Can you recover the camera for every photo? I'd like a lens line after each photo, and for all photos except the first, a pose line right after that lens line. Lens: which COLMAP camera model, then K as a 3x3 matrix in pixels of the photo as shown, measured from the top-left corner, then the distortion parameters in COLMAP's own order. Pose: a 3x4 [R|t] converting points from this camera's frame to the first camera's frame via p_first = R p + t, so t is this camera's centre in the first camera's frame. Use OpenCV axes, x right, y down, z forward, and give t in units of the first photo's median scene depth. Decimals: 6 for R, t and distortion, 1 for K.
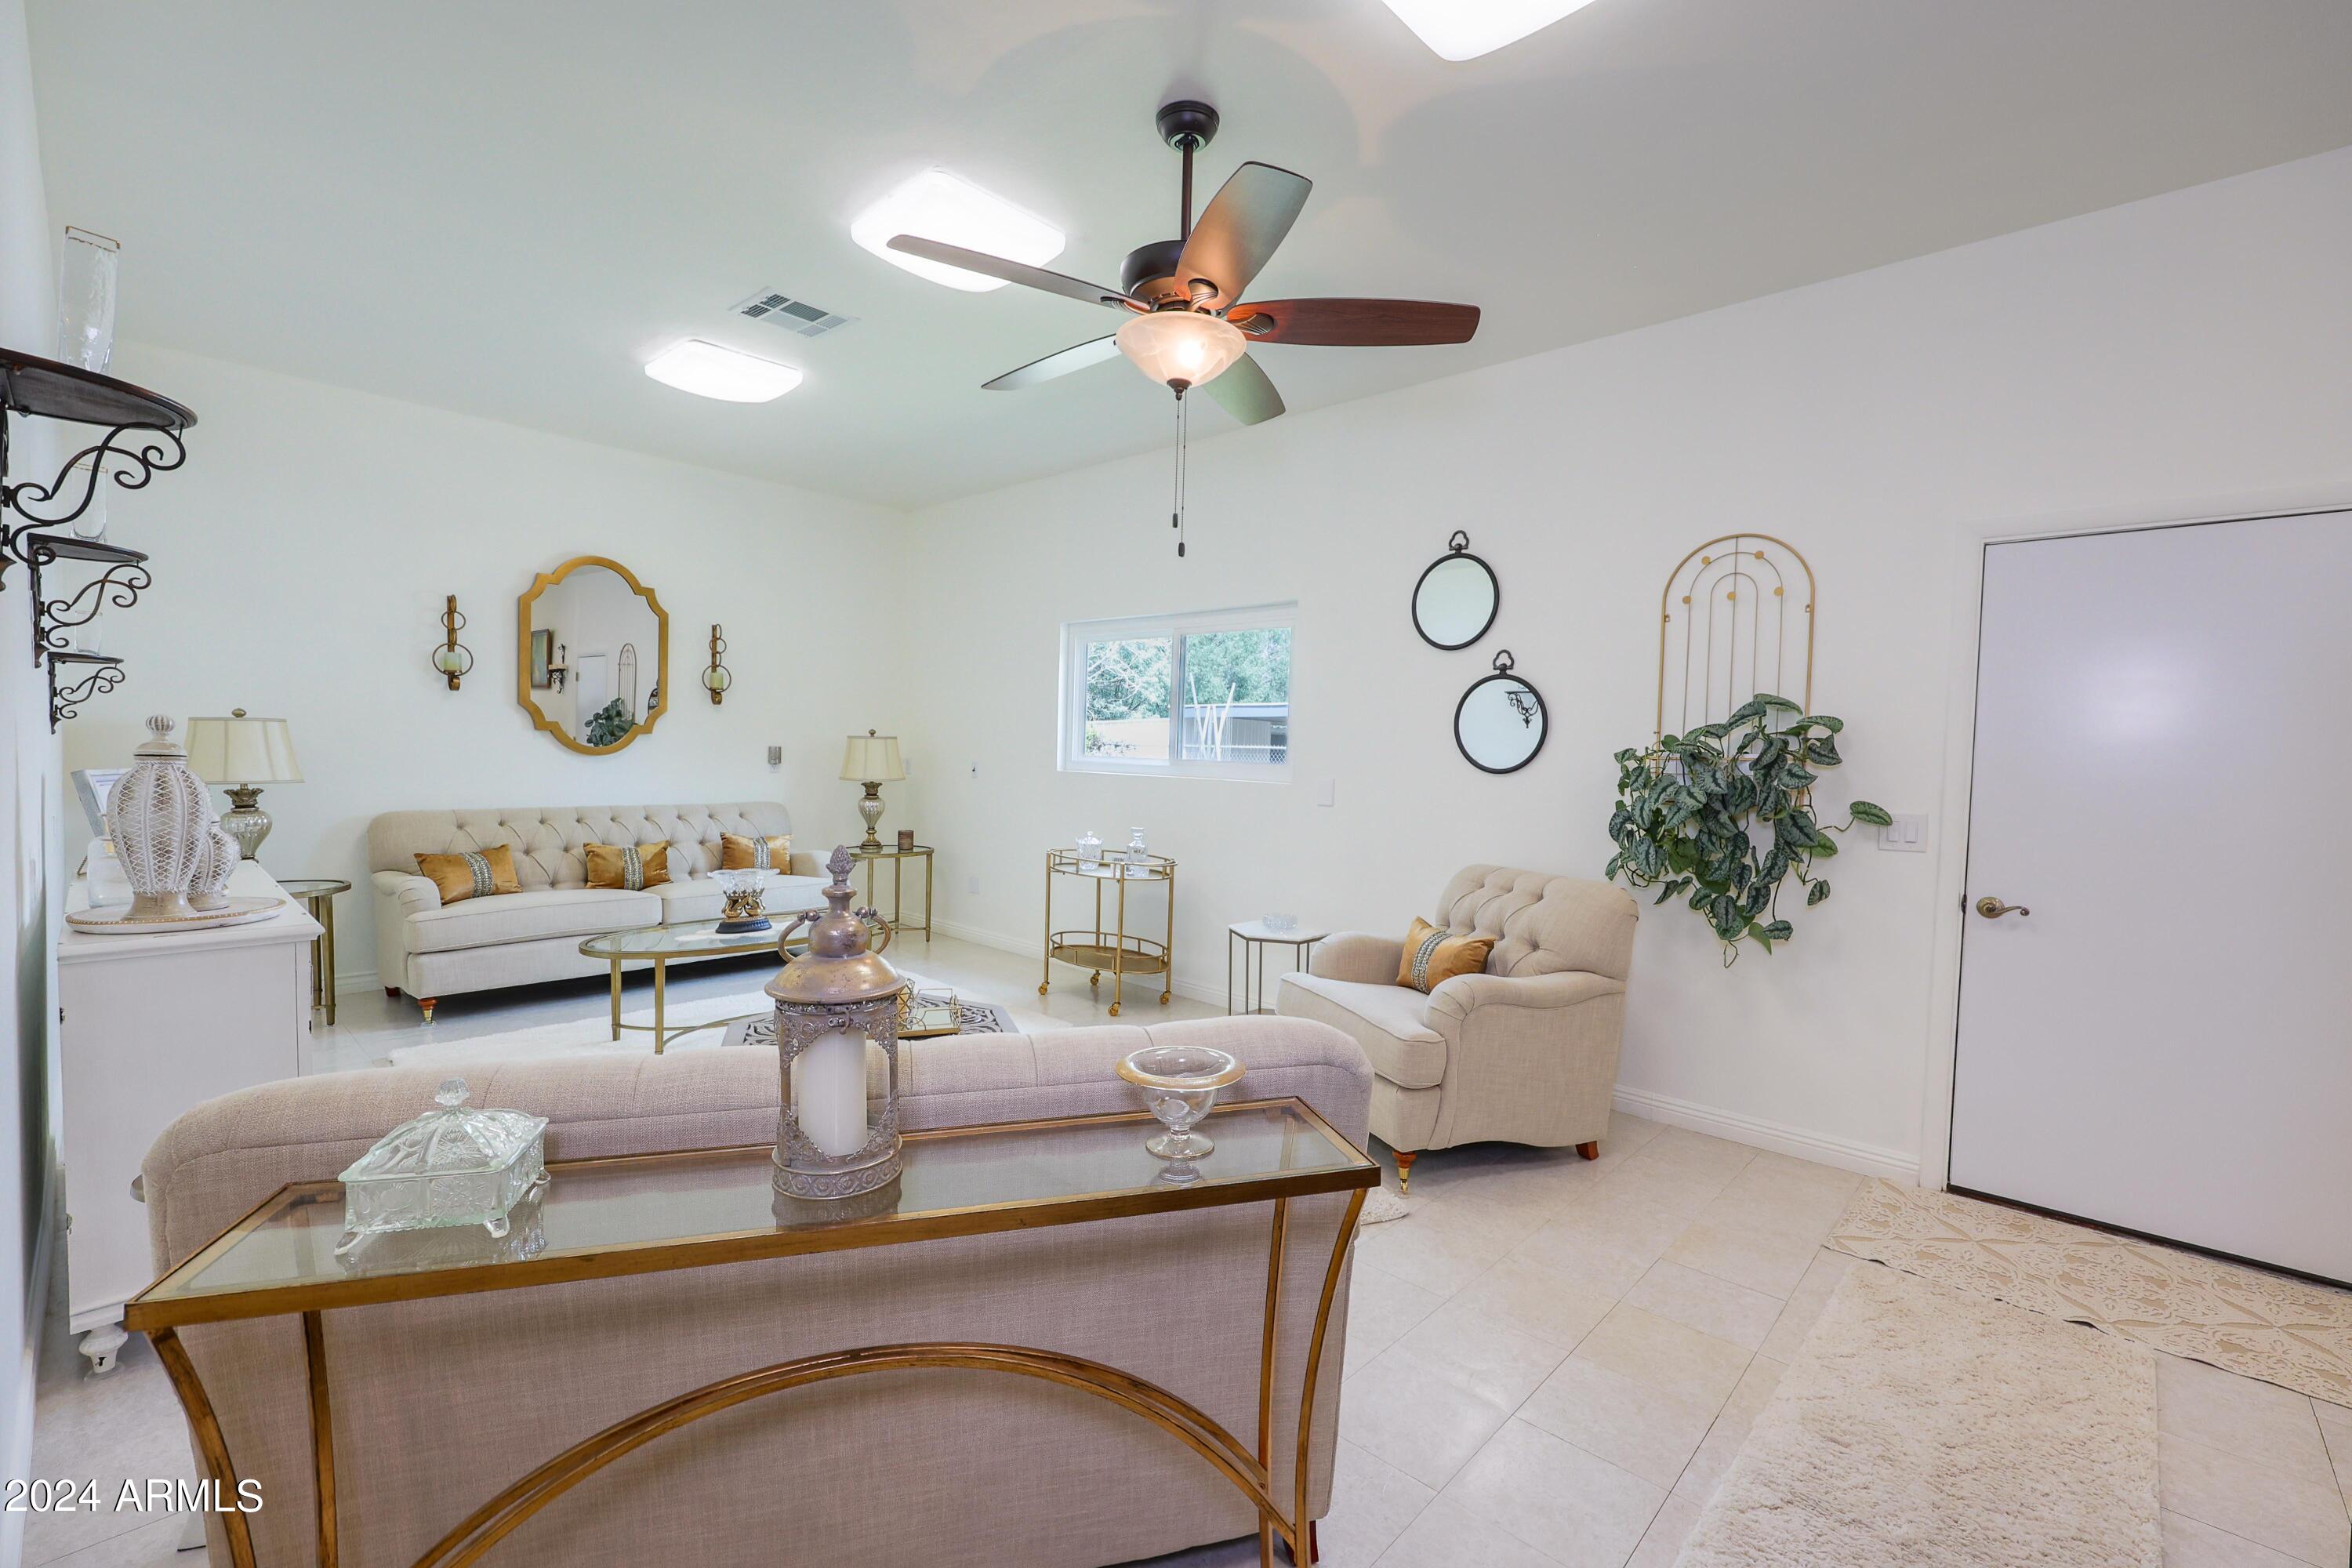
lens RADIAL K [[1023.8, 0, 1177.0], [0, 1023.8, 779.5], [0, 0, 1]] dist [0.000059, -0.000004]
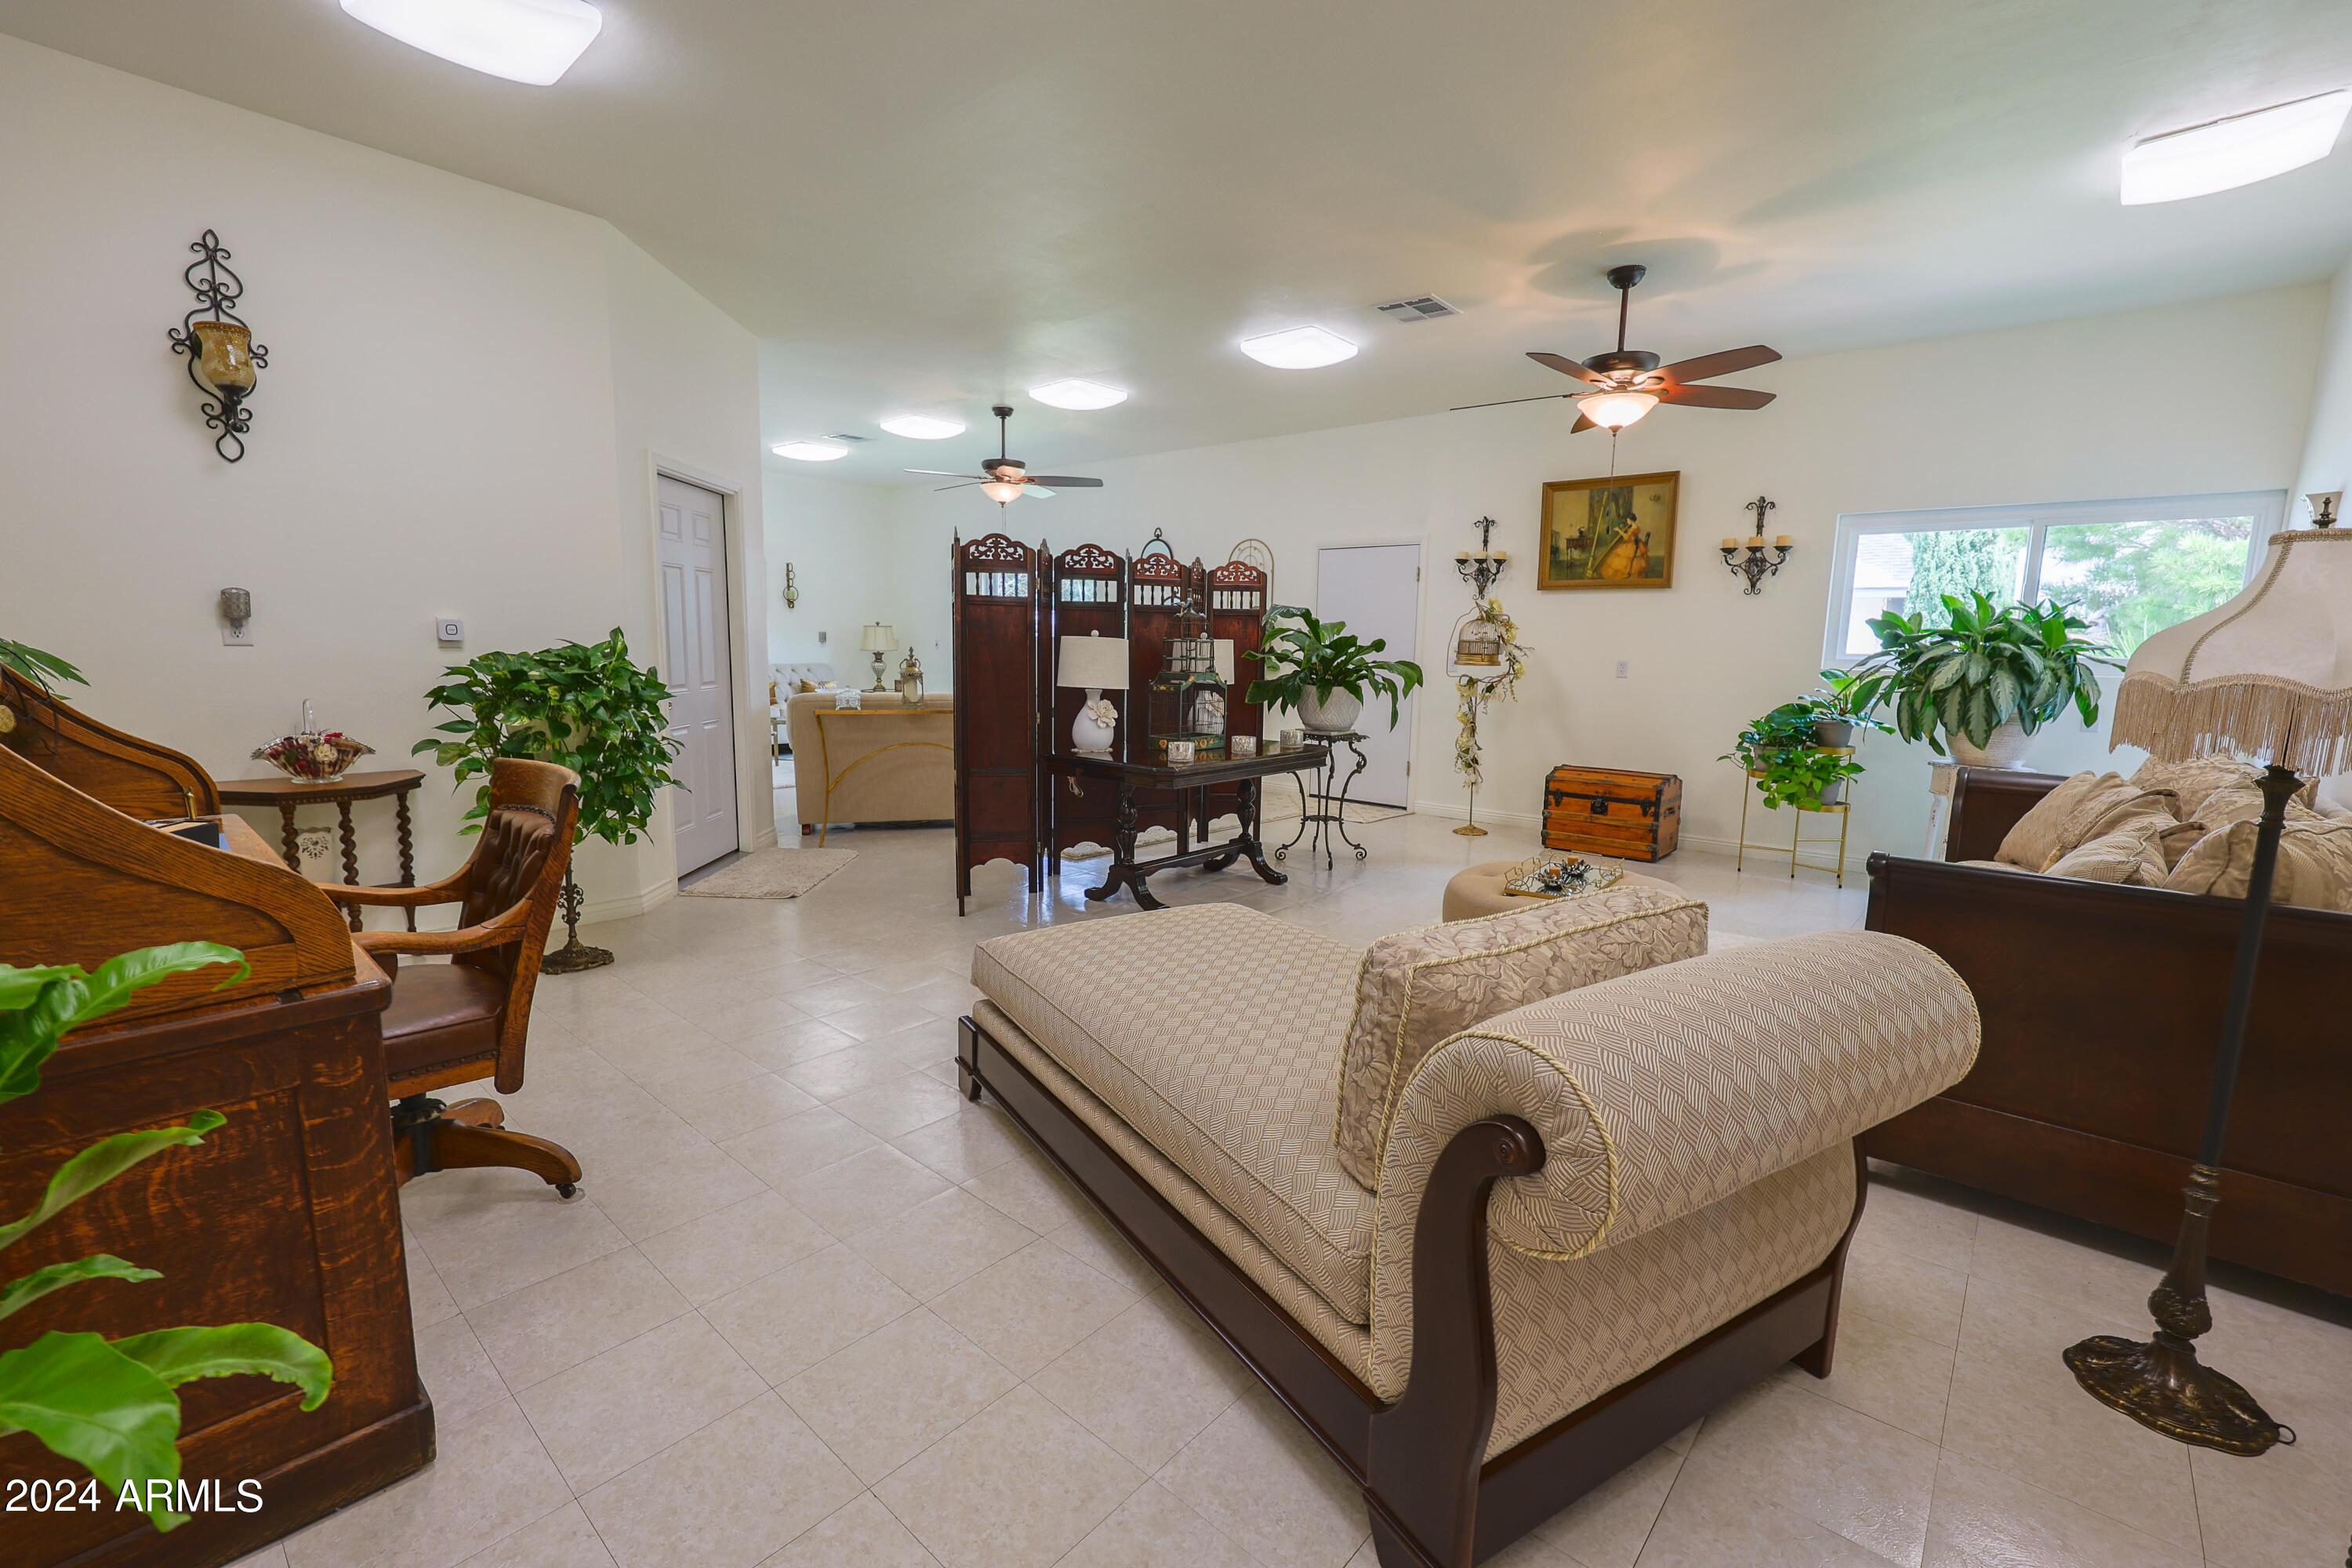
lens RADIAL K [[1023.8, 0, 1175.9], [0, 1023.8, 783.7], [0, 0, 1]] dist [0.000059, -0.000004]
pose [[0.999483, -0.012268, 0.029735, 0.174573], [0.008817, 0.993496, 0.113522, 0.035921], [-0.030935, -0.113201, 0.993090, -0.874585]]
